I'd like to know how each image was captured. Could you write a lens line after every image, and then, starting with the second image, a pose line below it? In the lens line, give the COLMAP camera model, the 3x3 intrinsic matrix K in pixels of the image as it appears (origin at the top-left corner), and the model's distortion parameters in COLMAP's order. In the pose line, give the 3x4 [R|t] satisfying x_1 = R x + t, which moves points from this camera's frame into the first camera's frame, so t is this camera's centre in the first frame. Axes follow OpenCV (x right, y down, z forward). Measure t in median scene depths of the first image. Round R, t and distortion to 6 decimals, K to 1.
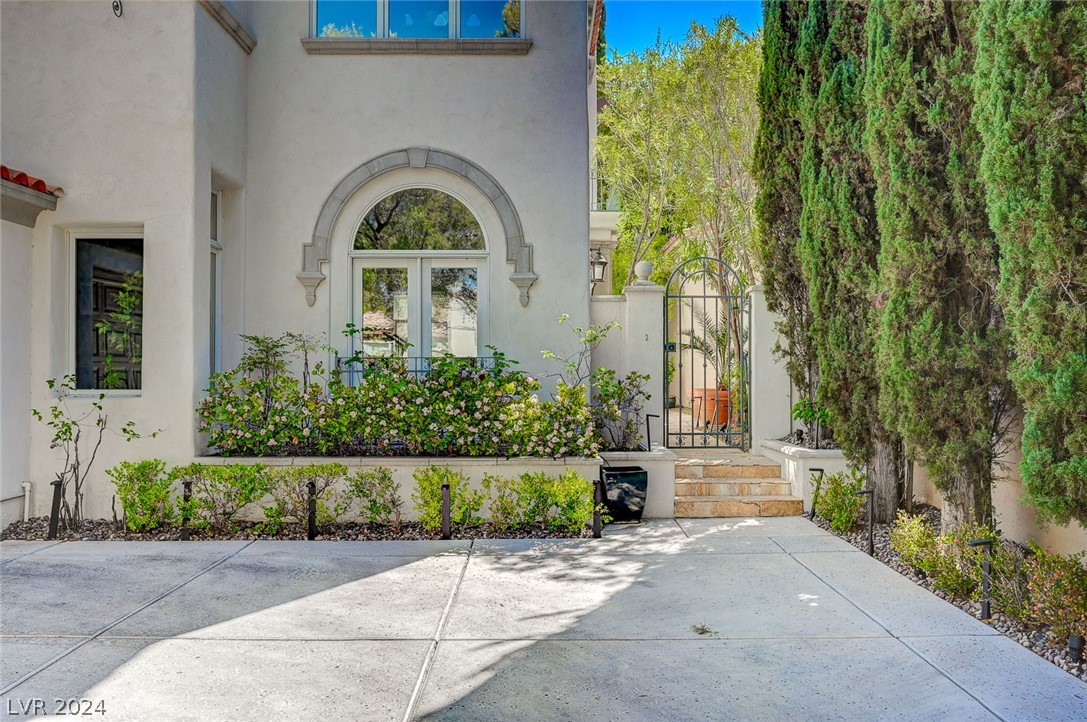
lens RADIAL K [[942.5, 0, 538.8], [0, 942.5, 363.8], [0, 0, 1]] dist [-0.003215, 0.007777]
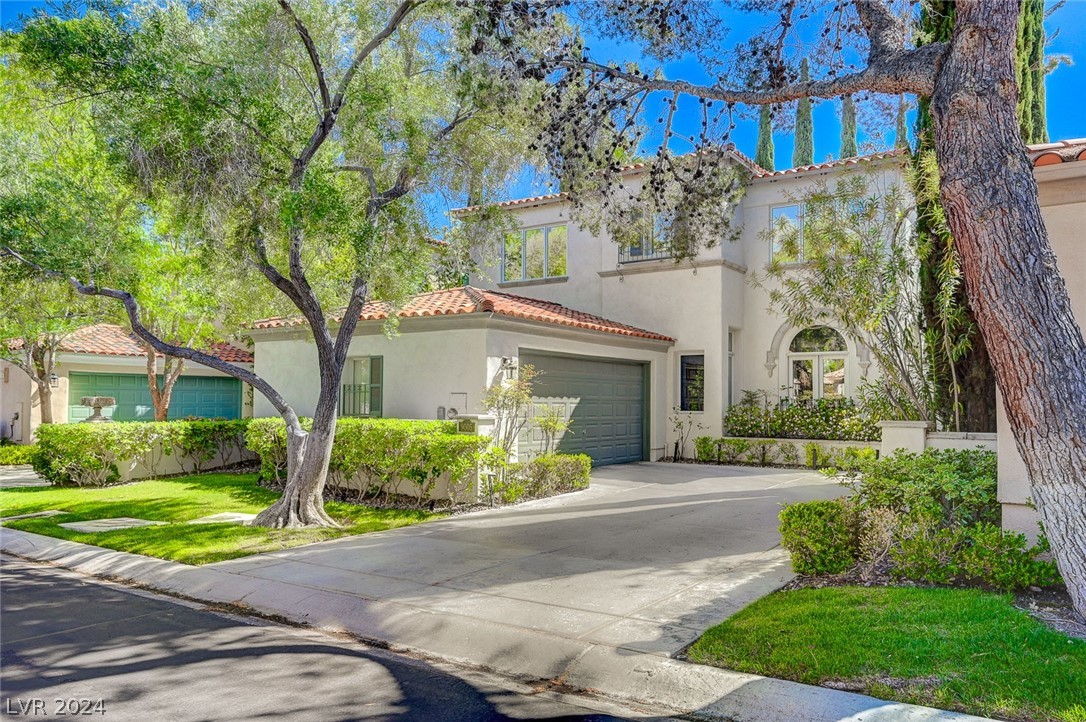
lens RADIAL K [[793.2, 0, 543.4], [0, 793.2, 368.0], [0, 0, 1]] dist [-0.005950, 0.000932]
pose [[0.827023, -0.019412, -0.561832, 0.471966], [-0.001720, 0.999312, -0.037060, -0.011371], [0.562165, 0.031616, 0.826421, -1.126265]]
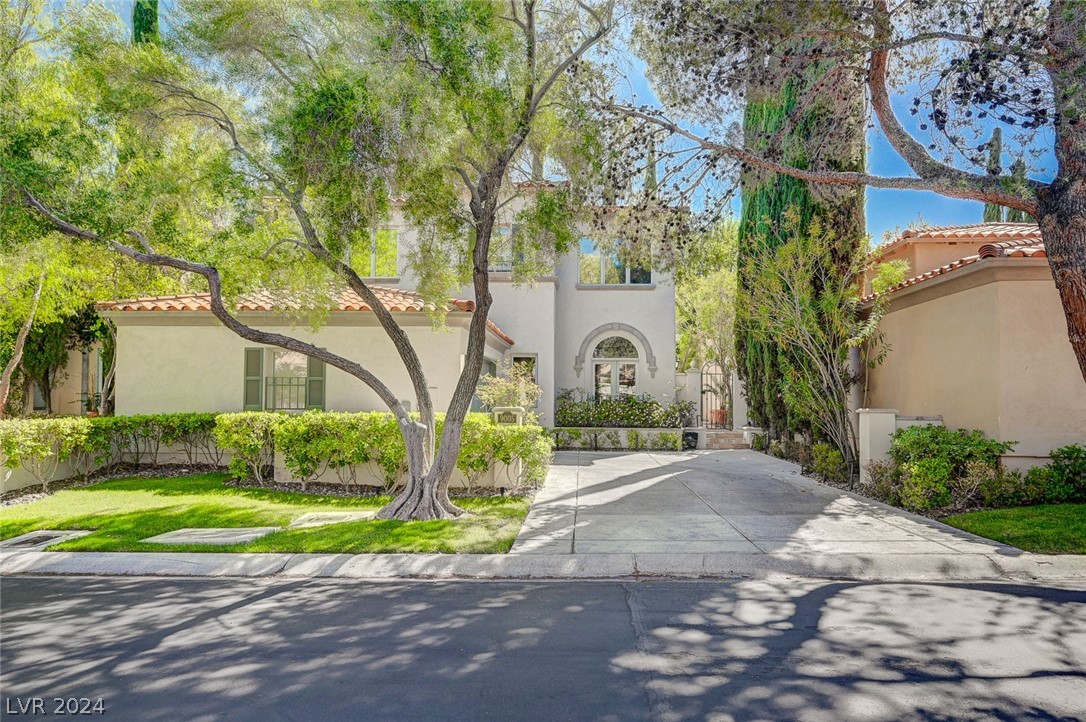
lens RADIAL K [[742.6, 0, 549.8], [0, 742.6, 368.6], [0, 0, 1]] dist [-0.006529, -0.000638]
pose [[0.999268, 0.004550, -0.037993, -0.278656], [-0.006037, 0.999216, -0.039115, 0.000708], [0.037785, 0.039316, 0.998512, -1.456403]]
